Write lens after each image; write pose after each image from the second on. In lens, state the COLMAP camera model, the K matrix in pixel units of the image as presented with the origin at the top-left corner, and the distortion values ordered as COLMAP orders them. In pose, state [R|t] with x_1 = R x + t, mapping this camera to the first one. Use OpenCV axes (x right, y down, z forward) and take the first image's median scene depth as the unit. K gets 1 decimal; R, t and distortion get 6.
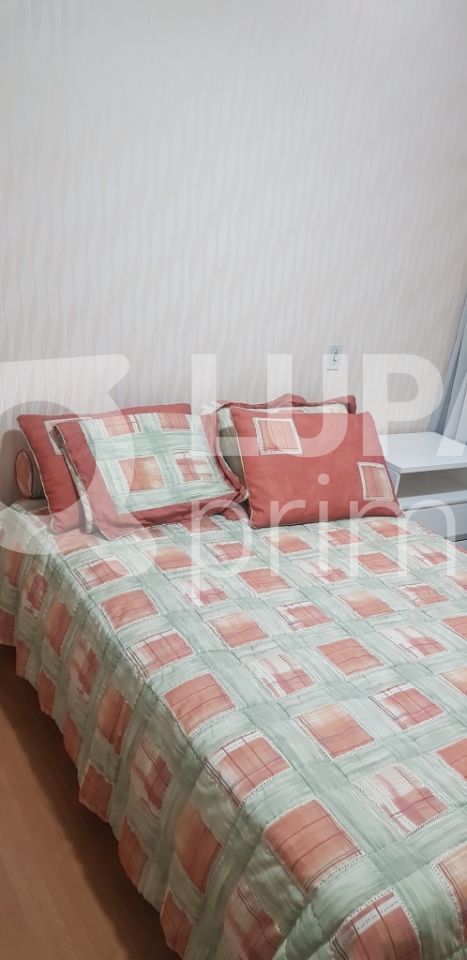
lens RADIAL K [[758.1, 0, 234.3], [0, 758.1, 474.0], [0, 0, 1]] dist [0.109398, -0.168562]
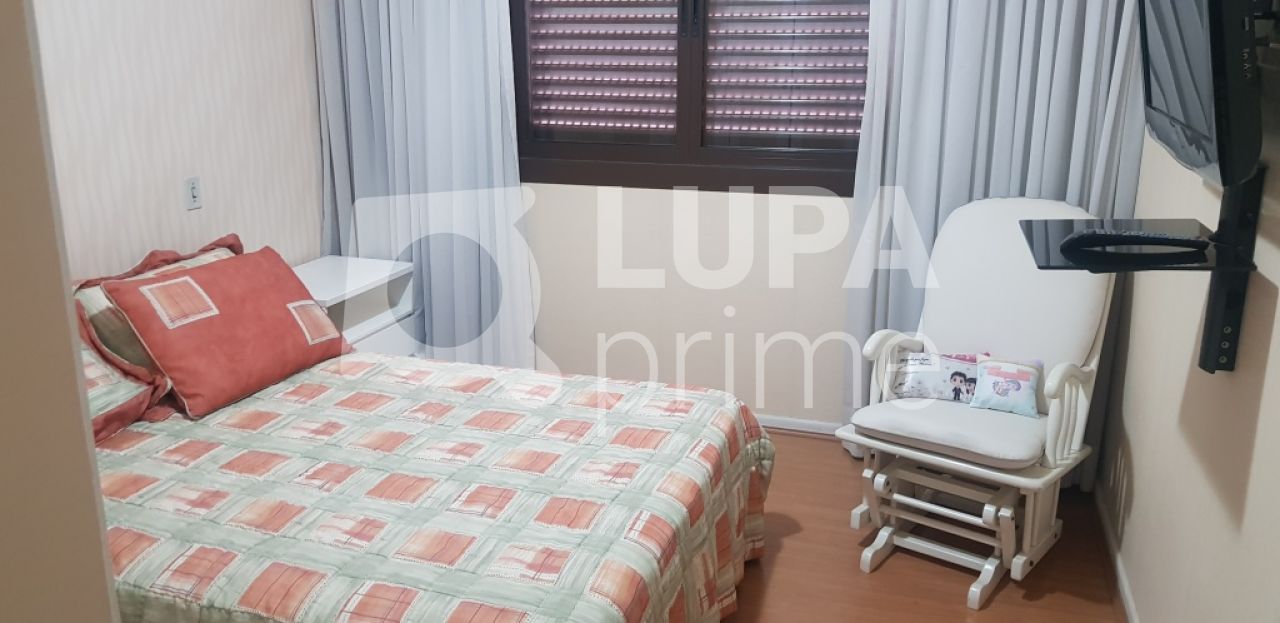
lens RADIAL K [[1011.8, 0, 611.5], [0, 1011.8, 292.0], [0, 0, 1]] dist [0.111062, -0.184561]
pose [[0.784954, -0.286263, 0.549455, -0.240055], [0.303357, 0.950857, 0.062014, 0.014505], [-0.540205, 0.118003, 0.833219, -0.169346]]
